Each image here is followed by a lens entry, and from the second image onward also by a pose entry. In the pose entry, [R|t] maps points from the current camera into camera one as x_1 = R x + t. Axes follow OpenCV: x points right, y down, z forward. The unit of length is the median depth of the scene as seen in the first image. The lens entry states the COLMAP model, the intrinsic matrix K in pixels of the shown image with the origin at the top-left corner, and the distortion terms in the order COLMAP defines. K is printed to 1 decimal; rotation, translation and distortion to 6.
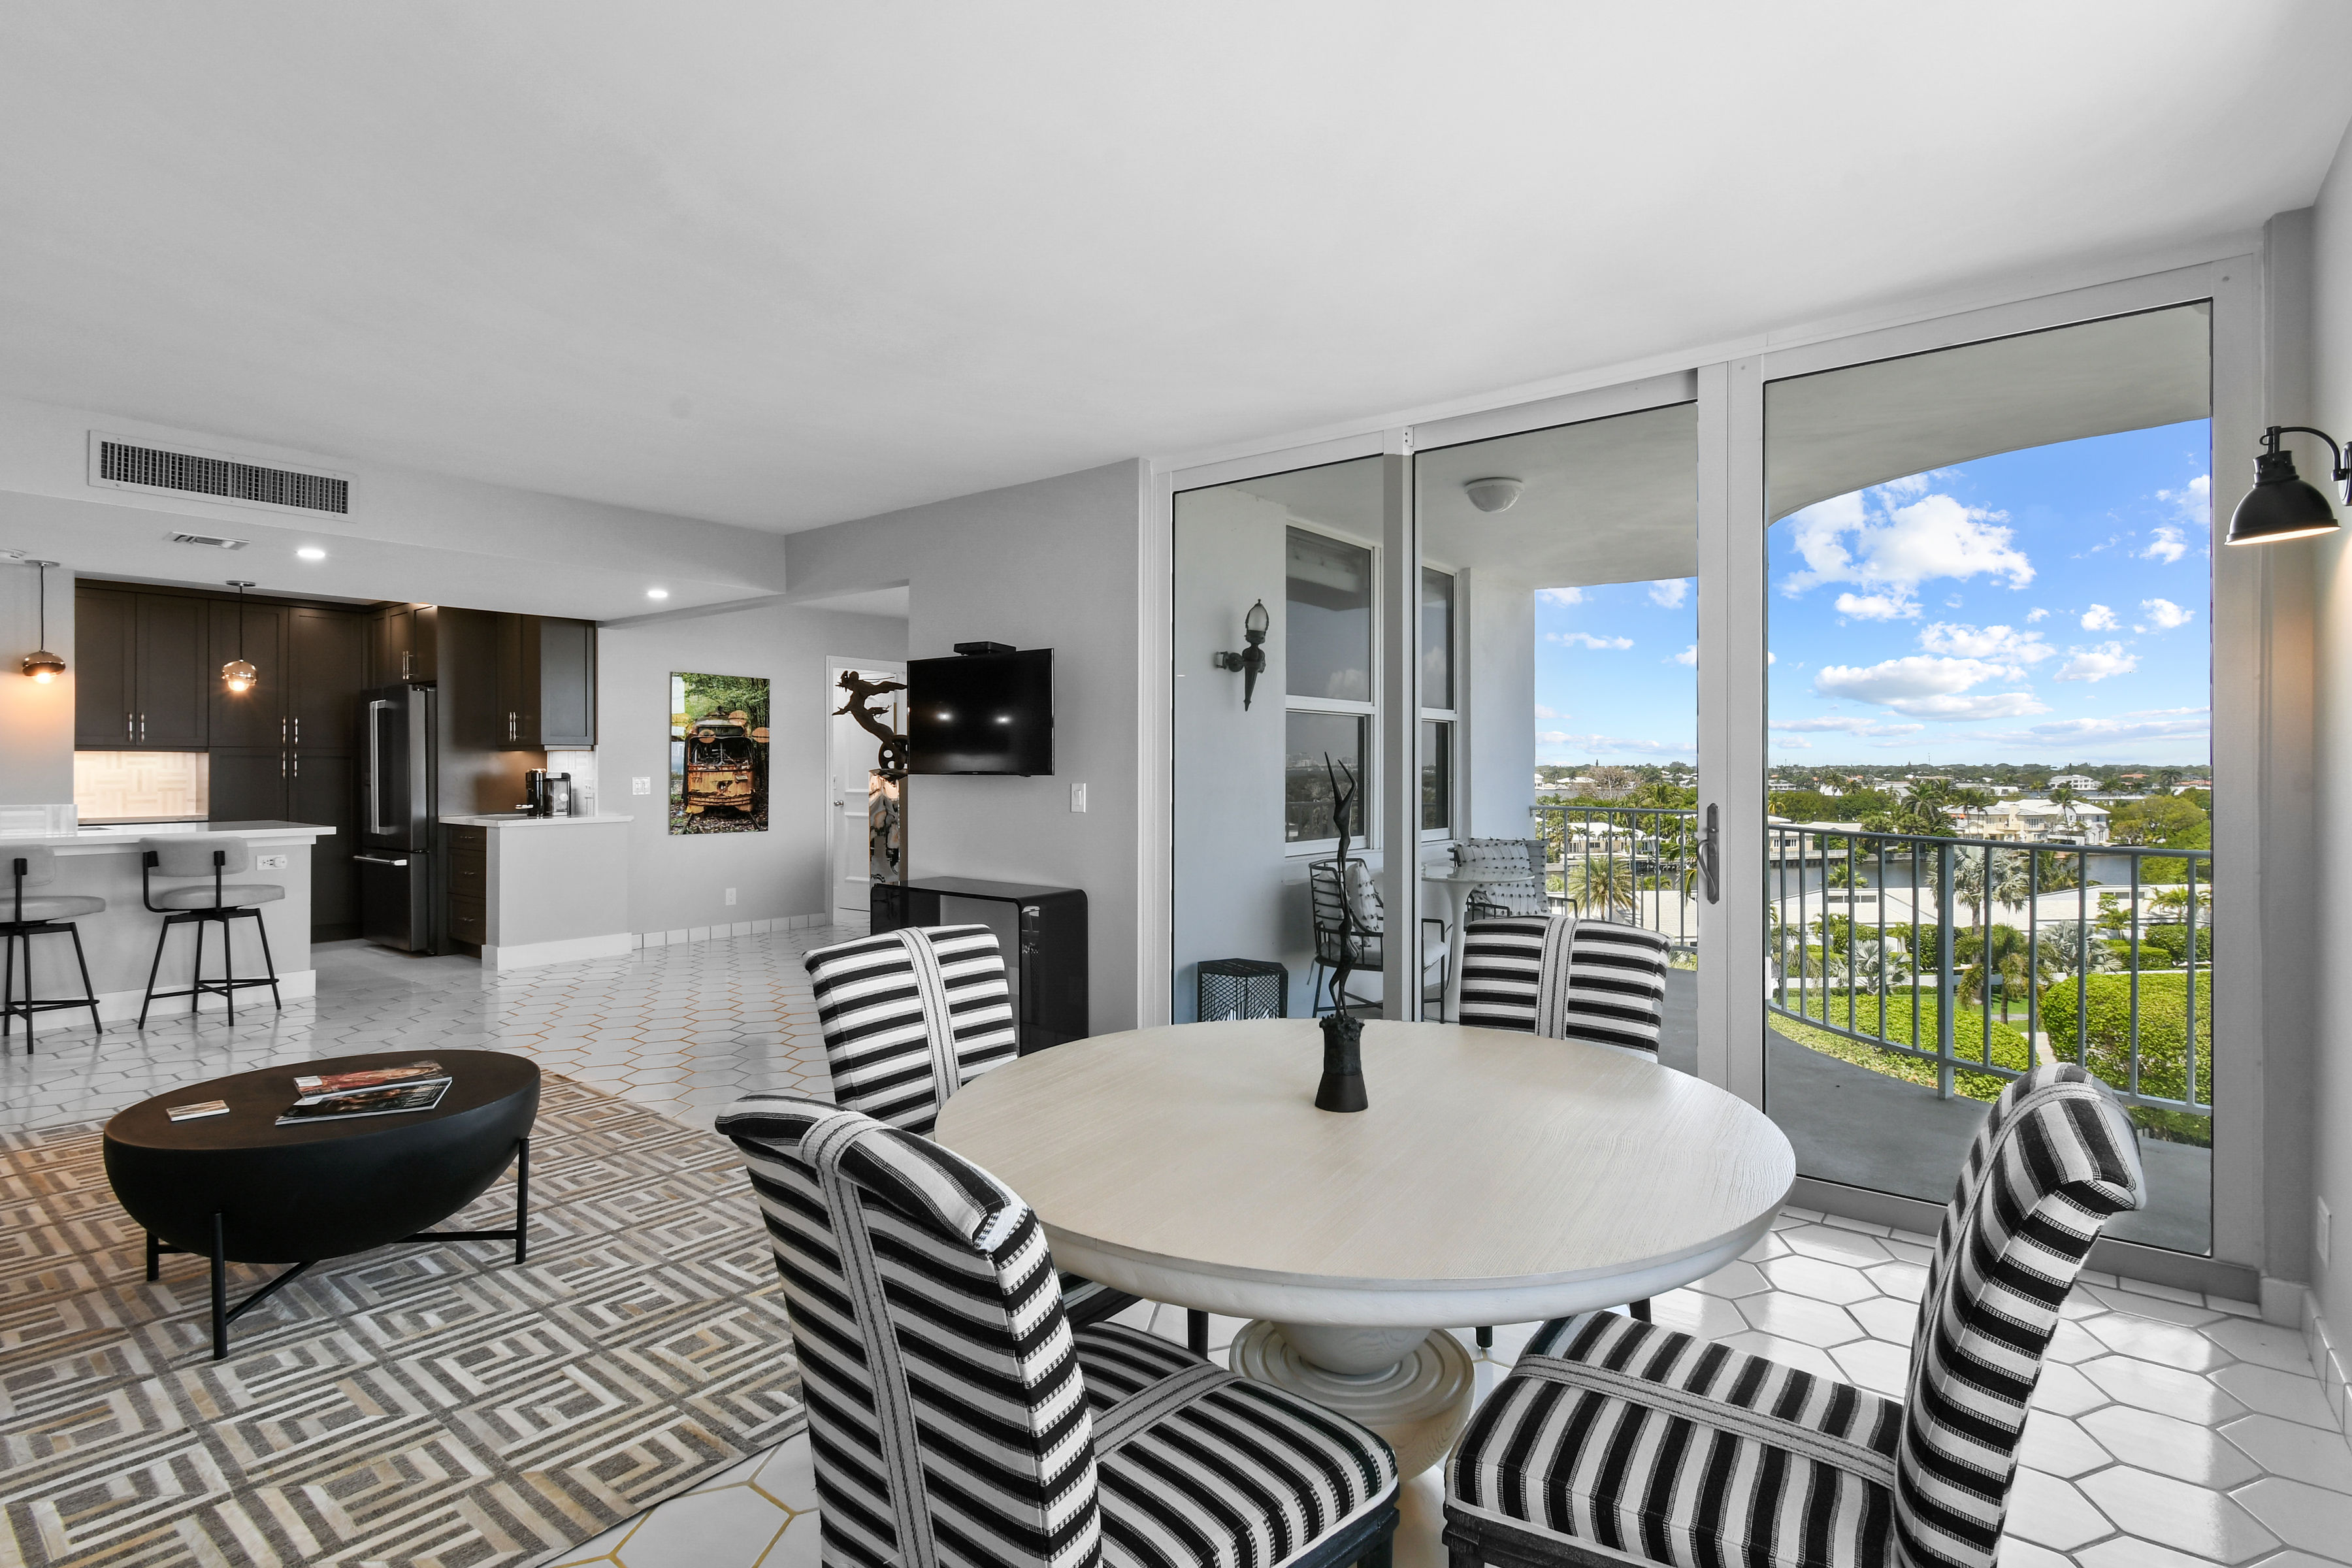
lens RADIAL K [[1133.8, 0, 1175.3], [0, 1133.8, 763.5], [0, 0, 1]] dist [0.004715, -0.004750]
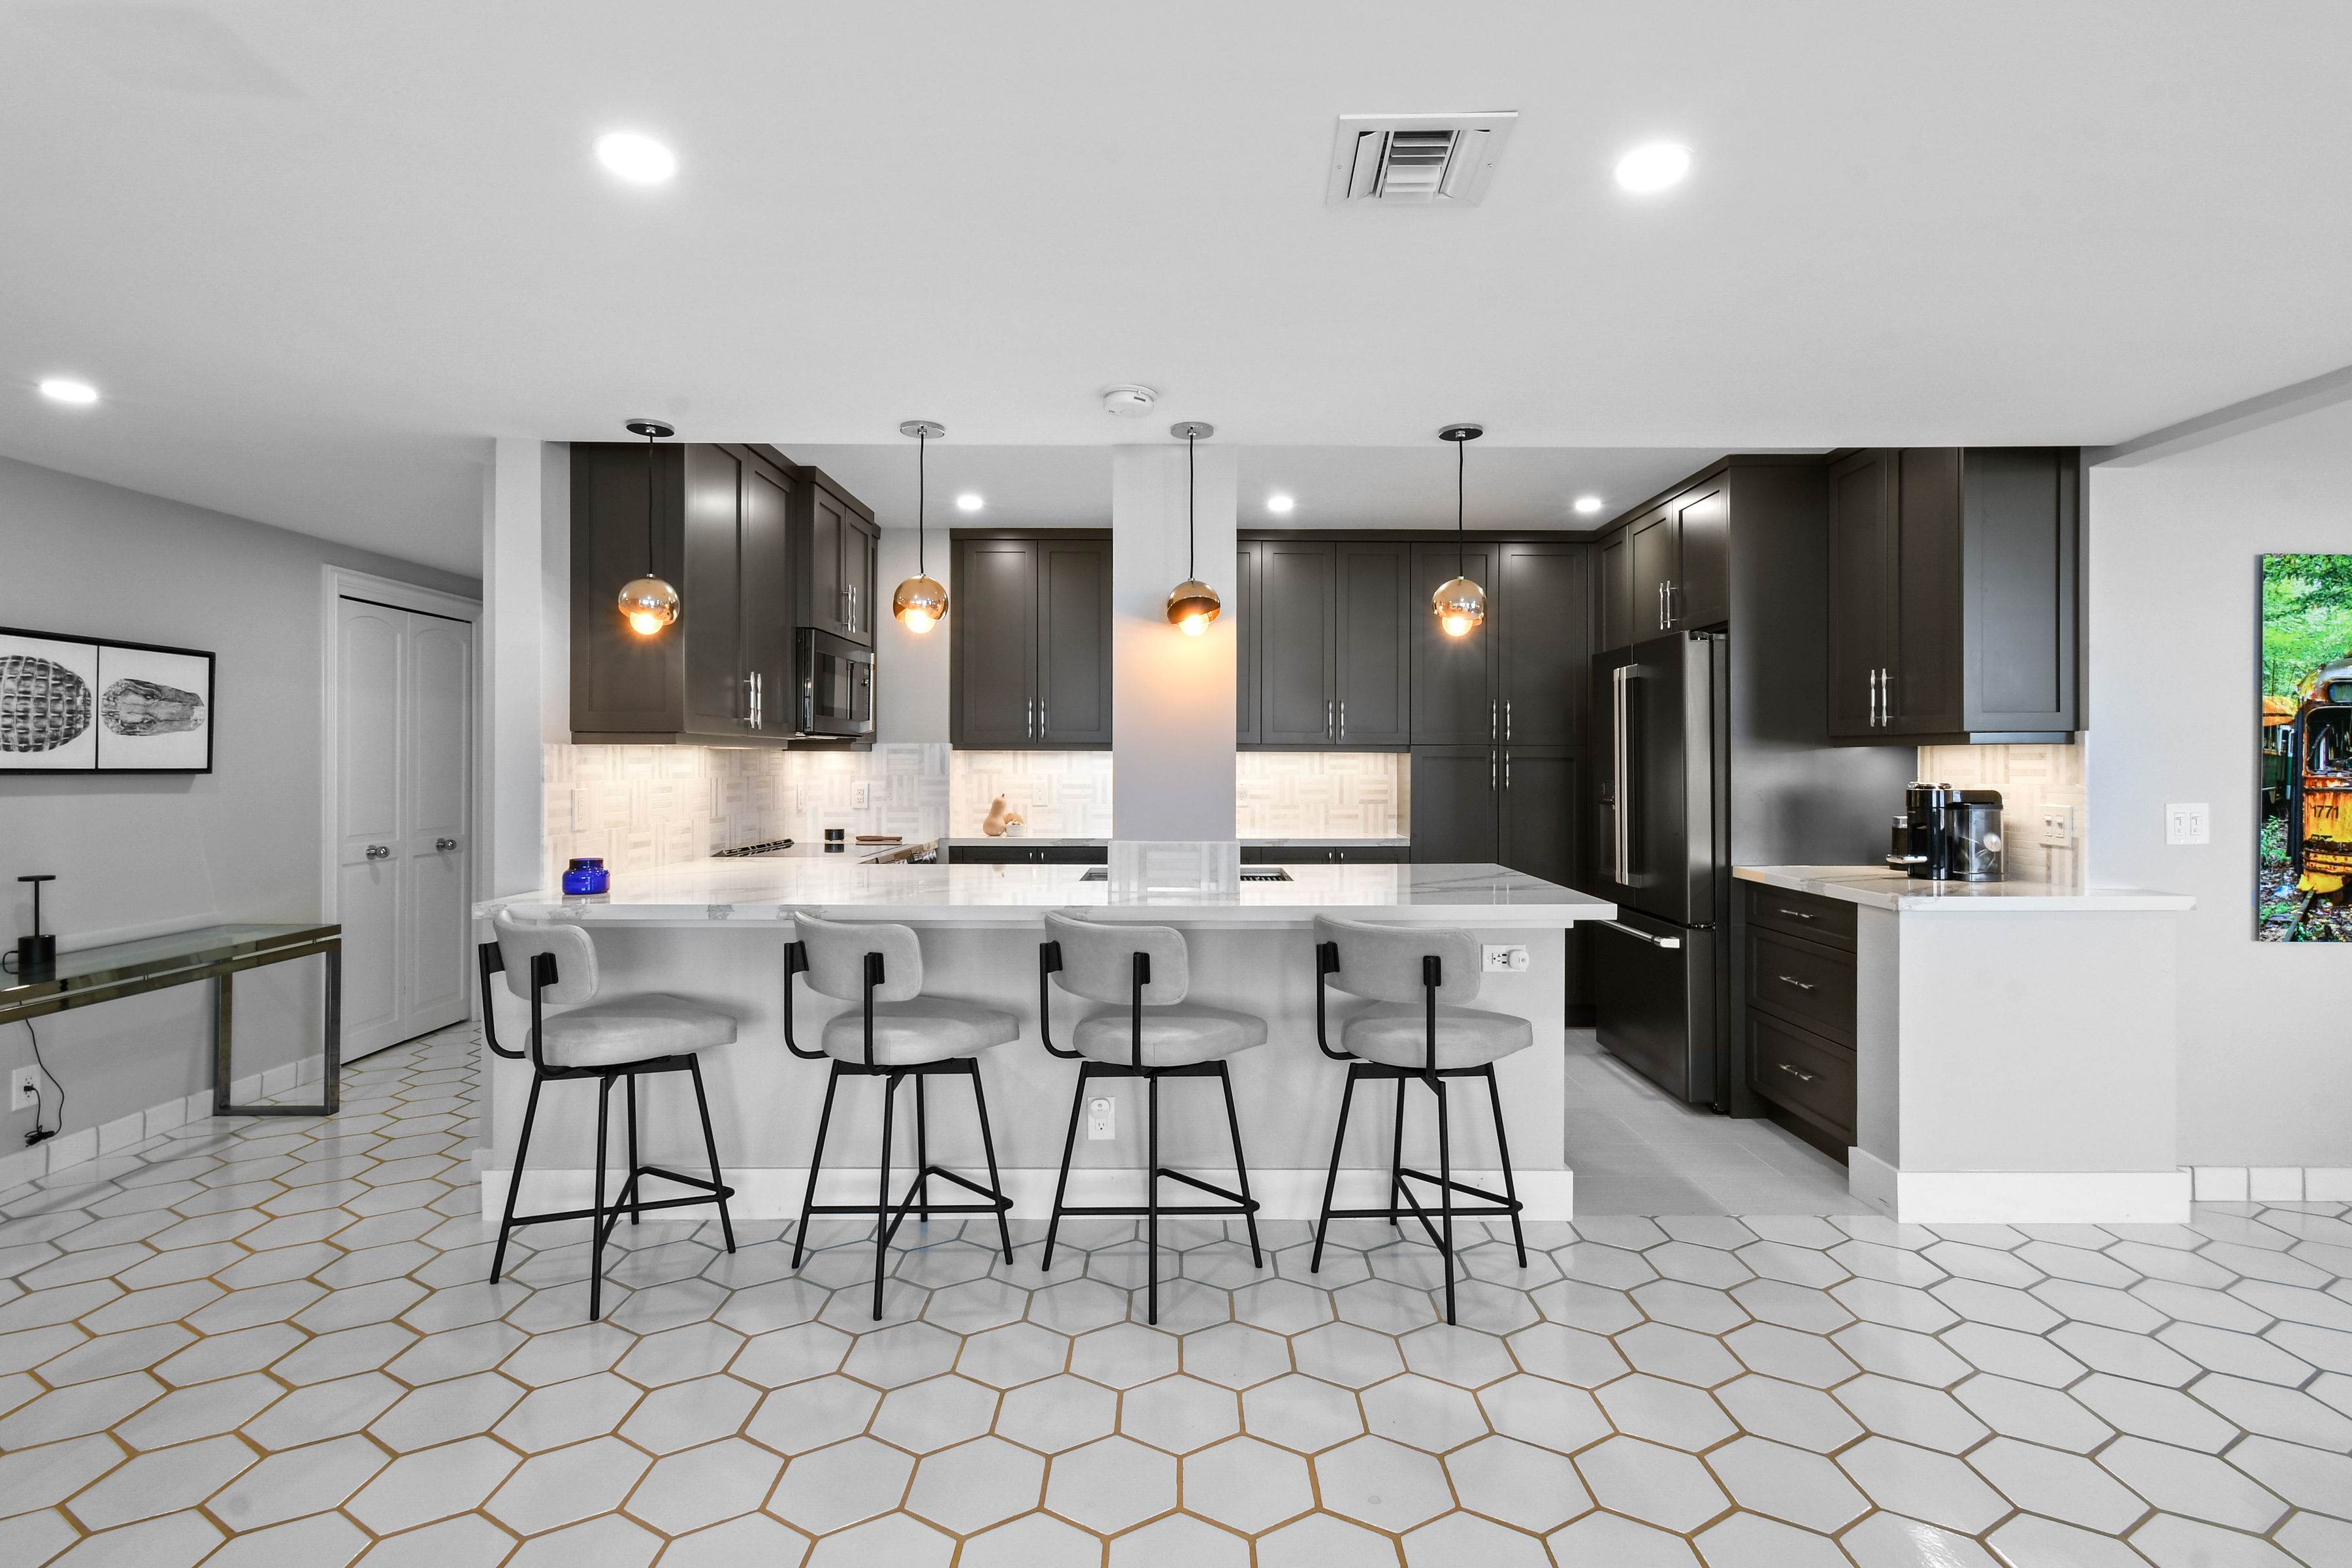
lens RADIAL K [[1066.4, 0, 1182.2], [0, 1066.4, 771.0], [0, 0, 1]] dist [0.008084, -0.003788]
pose [[0.623299, 0.005800, -0.781962, -0.488963], [0.000295, 0.999971, 0.007653, -0.004601], [0.781984, -0.005001, 0.623279, 0.558443]]
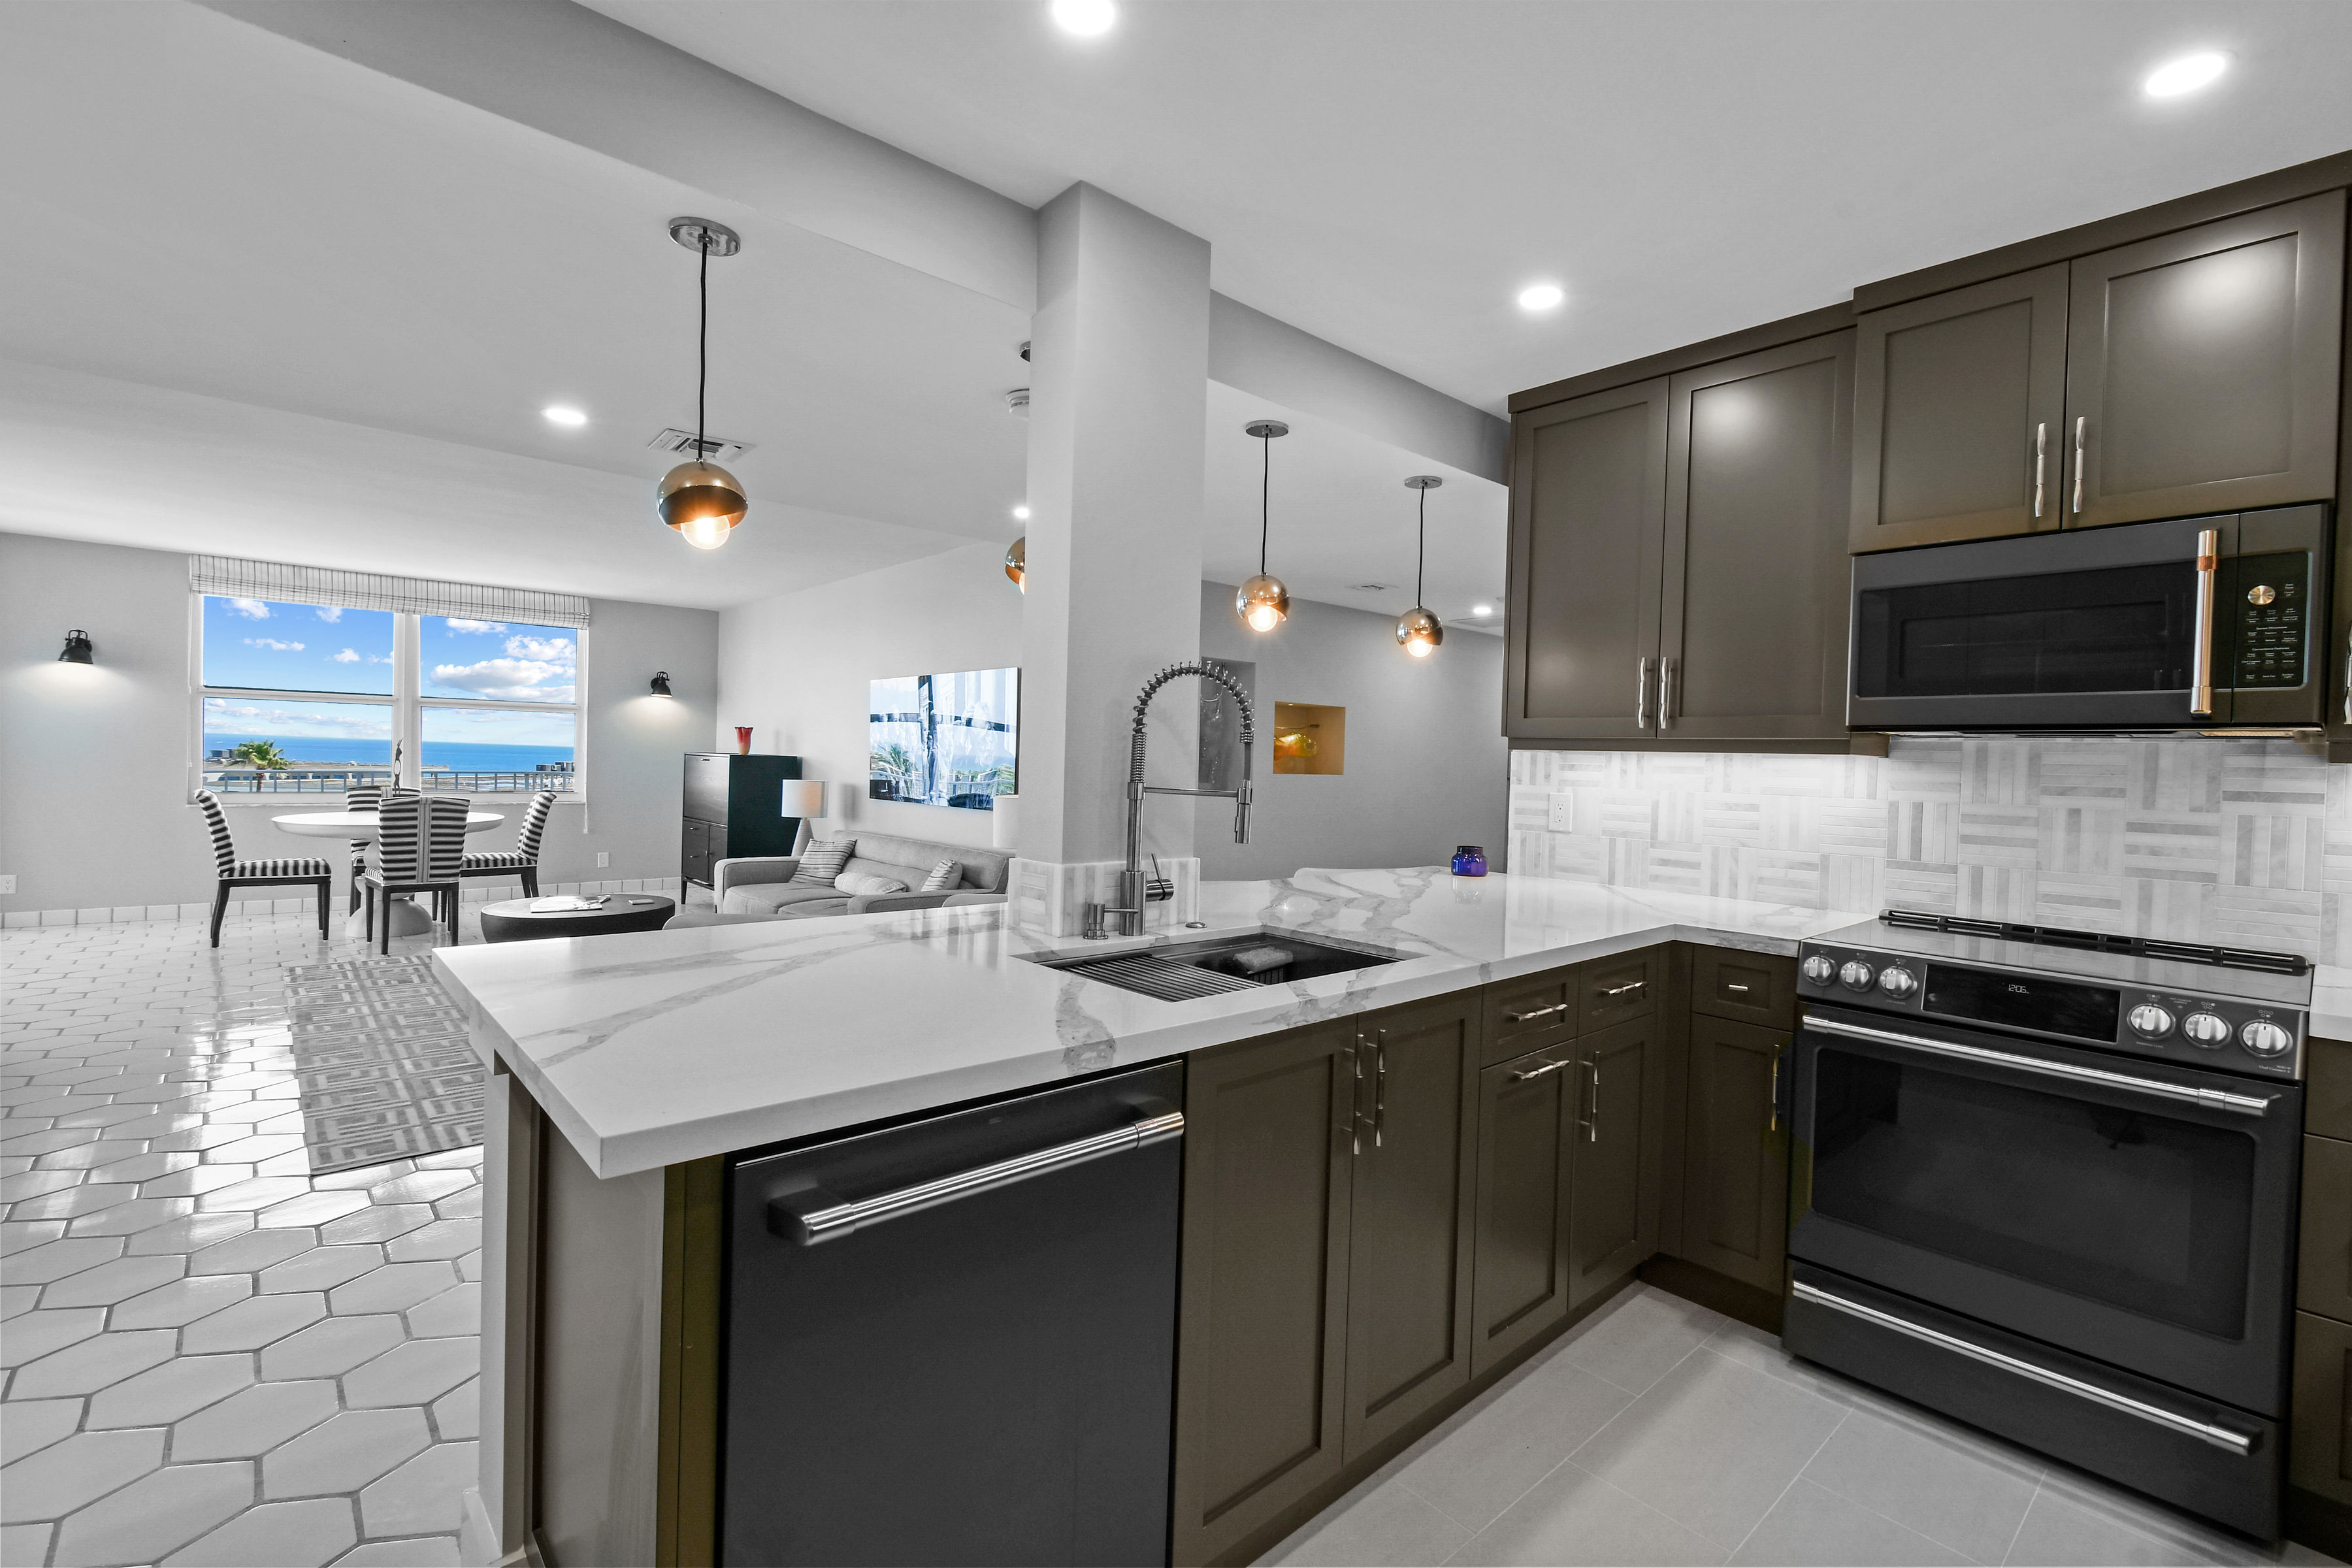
lens RADIAL K [[1066.4, 0, 1204.5], [0, 1066.4, 778.7], [0, 0, 1]] dist [0.008084, -0.003788]
pose [[-0.985097, -0.031228, 0.169143, -0.992519], [-0.028880, 0.999450, 0.016320, -0.003343], [-0.169560, 0.011192, -0.985456, 1.243260]]
